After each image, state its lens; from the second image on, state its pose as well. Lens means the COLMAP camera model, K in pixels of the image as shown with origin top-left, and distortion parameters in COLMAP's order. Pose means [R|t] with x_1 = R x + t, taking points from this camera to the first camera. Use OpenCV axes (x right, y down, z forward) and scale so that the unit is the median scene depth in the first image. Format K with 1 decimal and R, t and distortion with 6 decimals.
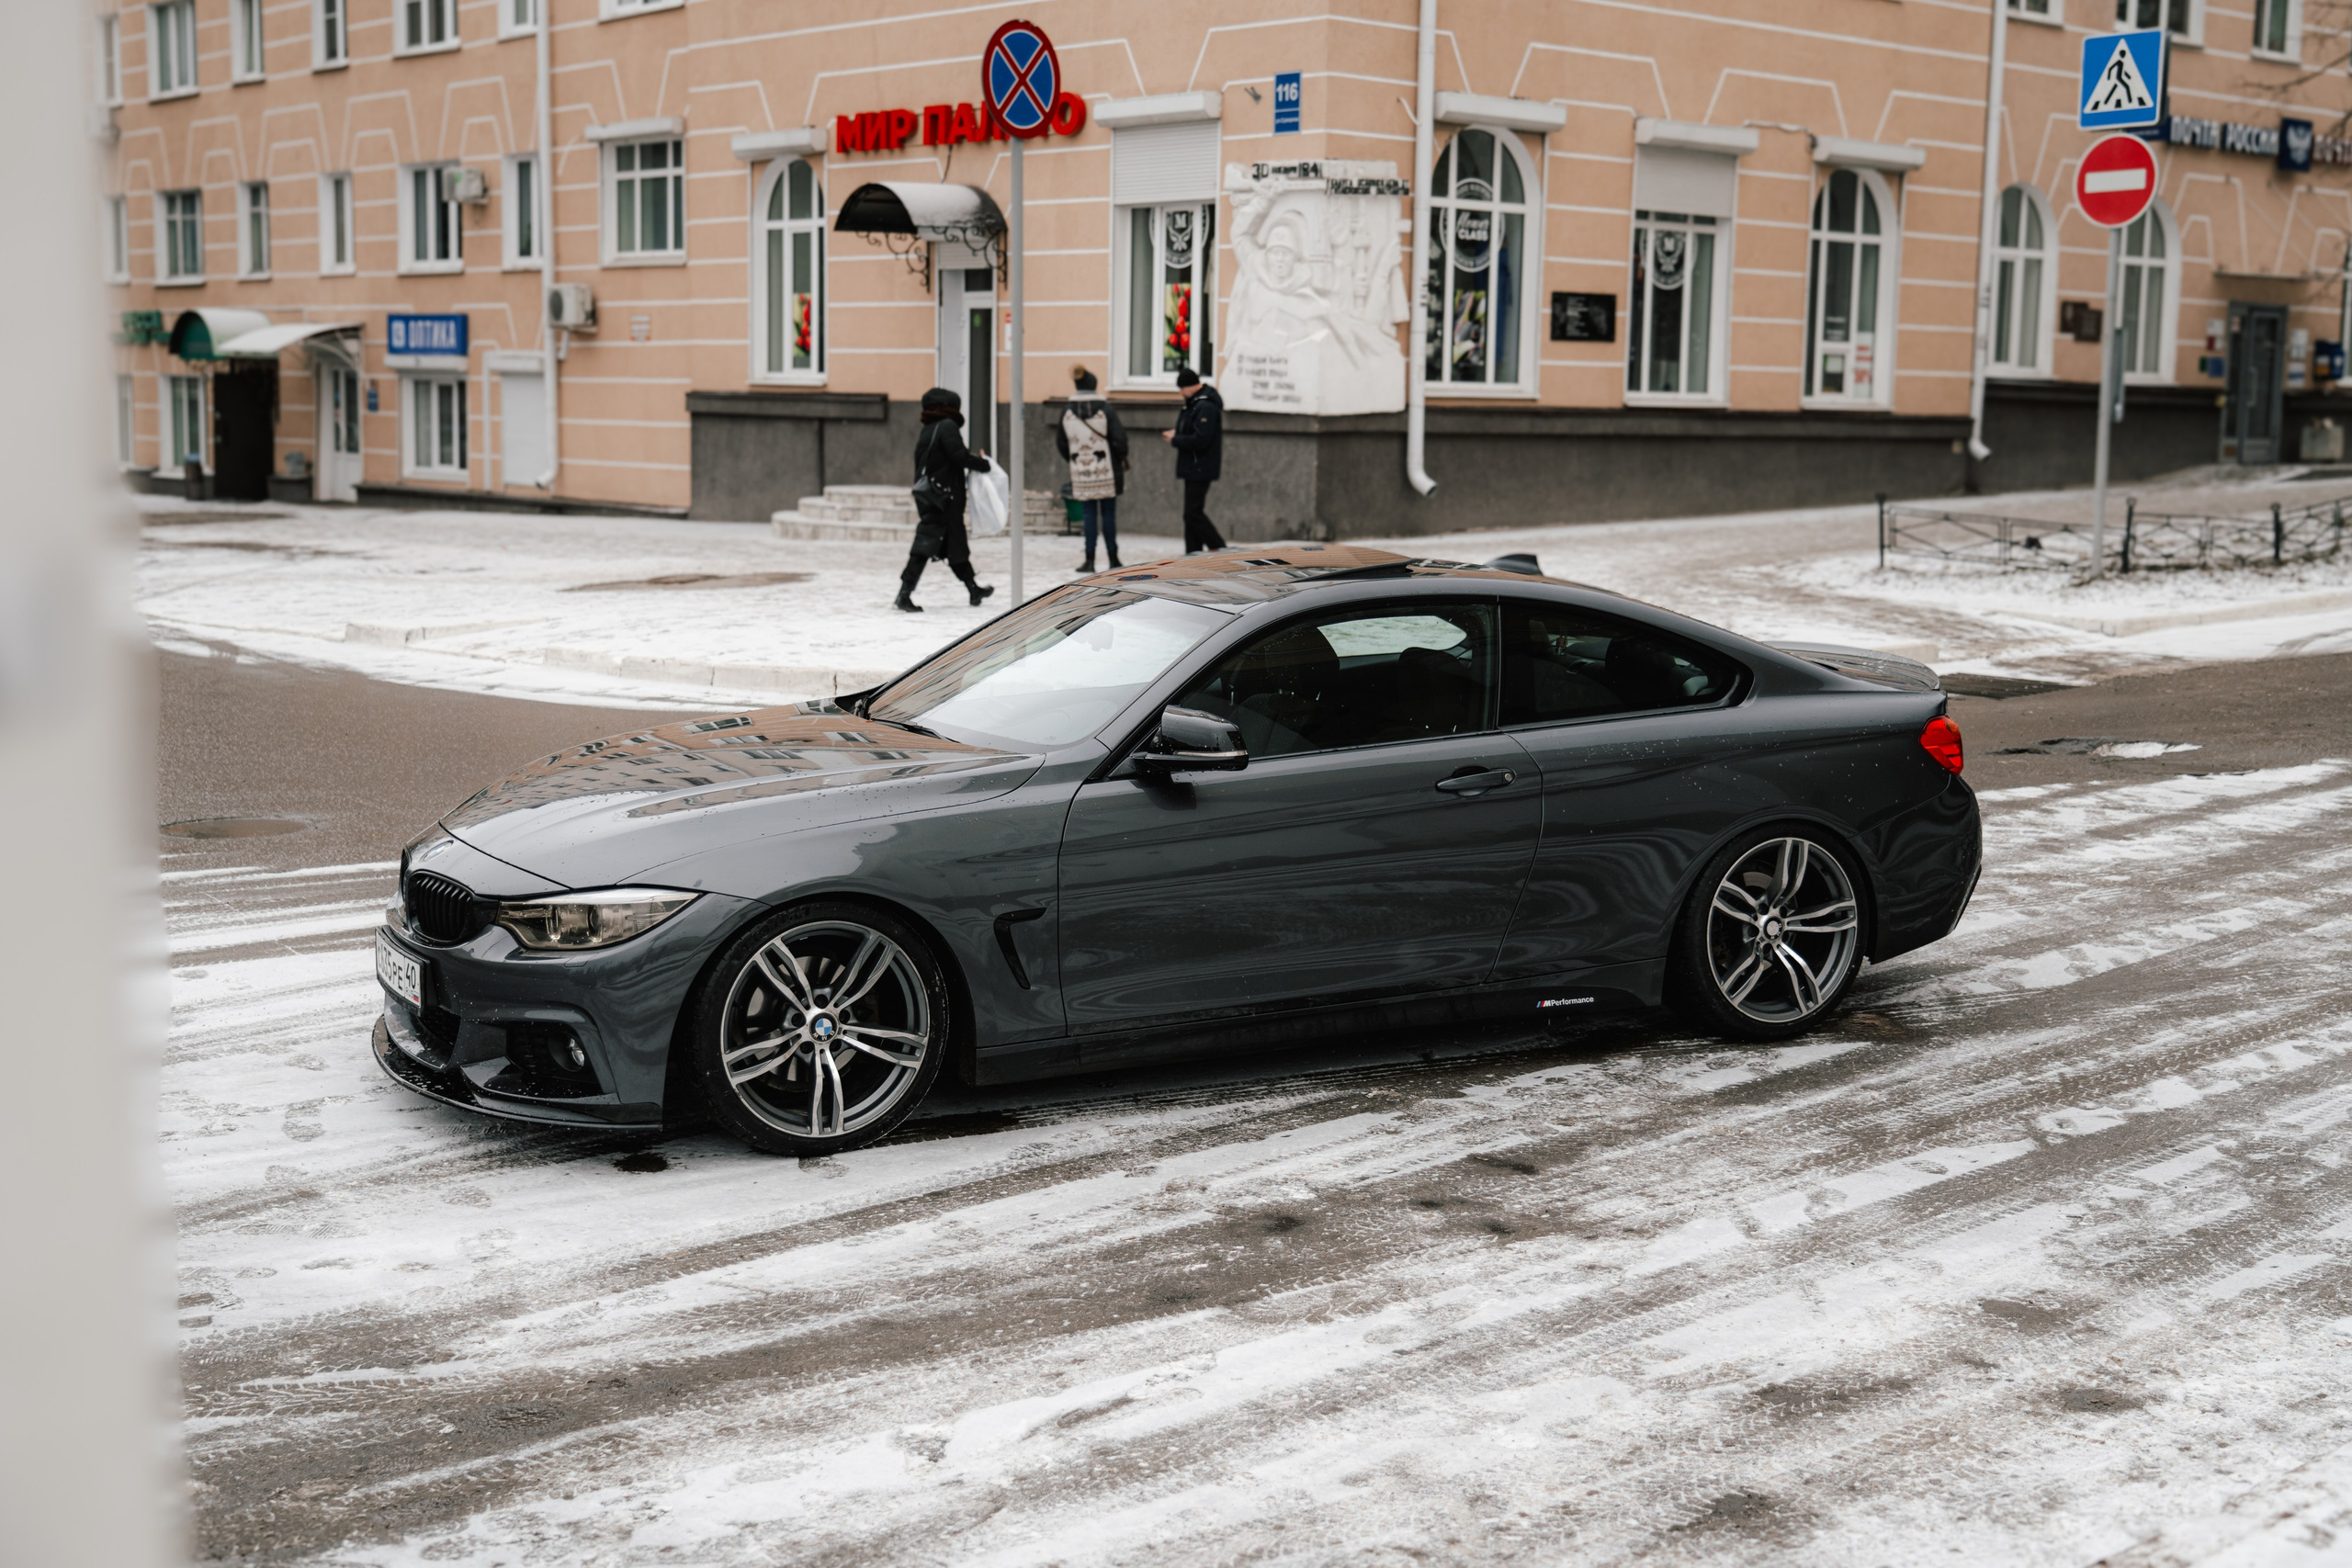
lens RADIAL K [[2880.2, 0, 1192.3], [0, 2880.2, 787.7], [0, 0, 1]] dist [0.050153, 0.000000]
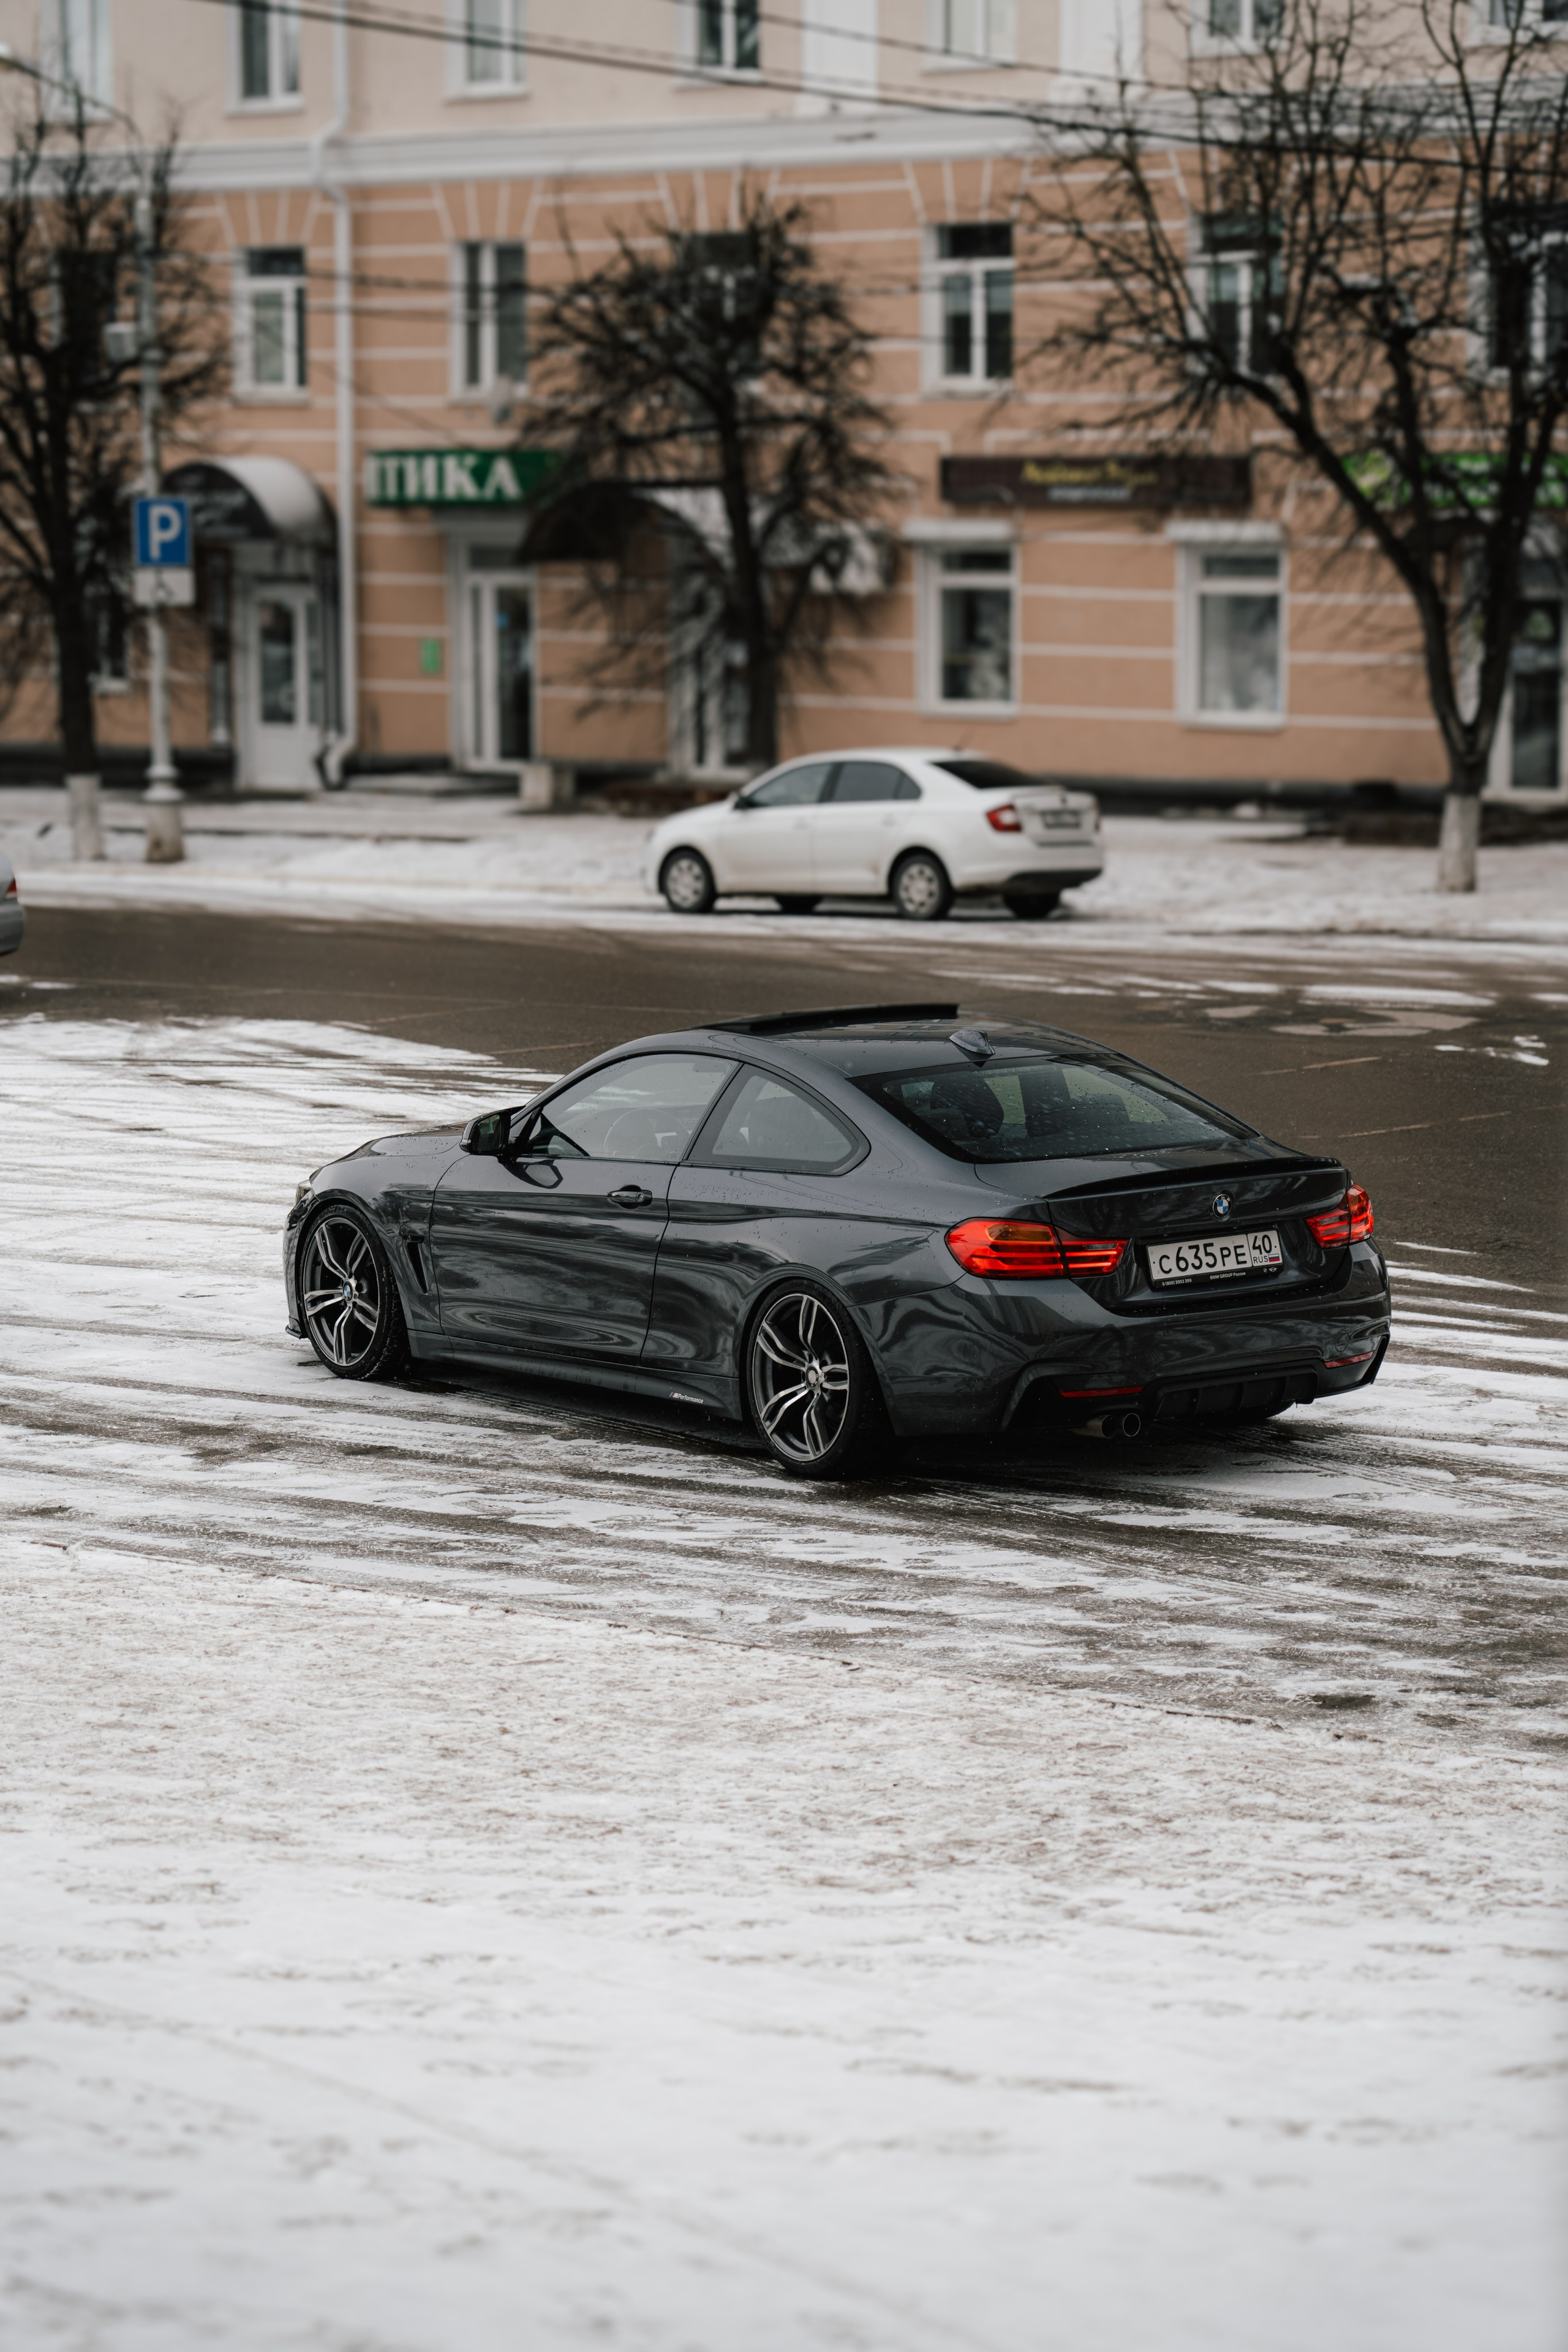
lens RADIAL K [[5834.6, 0, 764.8], [0, 5834.6, 1179.9], [0, 0, 1]] dist [0.080578, 0.000000]
pose [[0.142082, 0.103908, -0.984386, 2.803709], [-0.123020, 0.988619, 0.086599, -0.255031], [0.982181, 0.108795, 0.153248, 0.735559]]
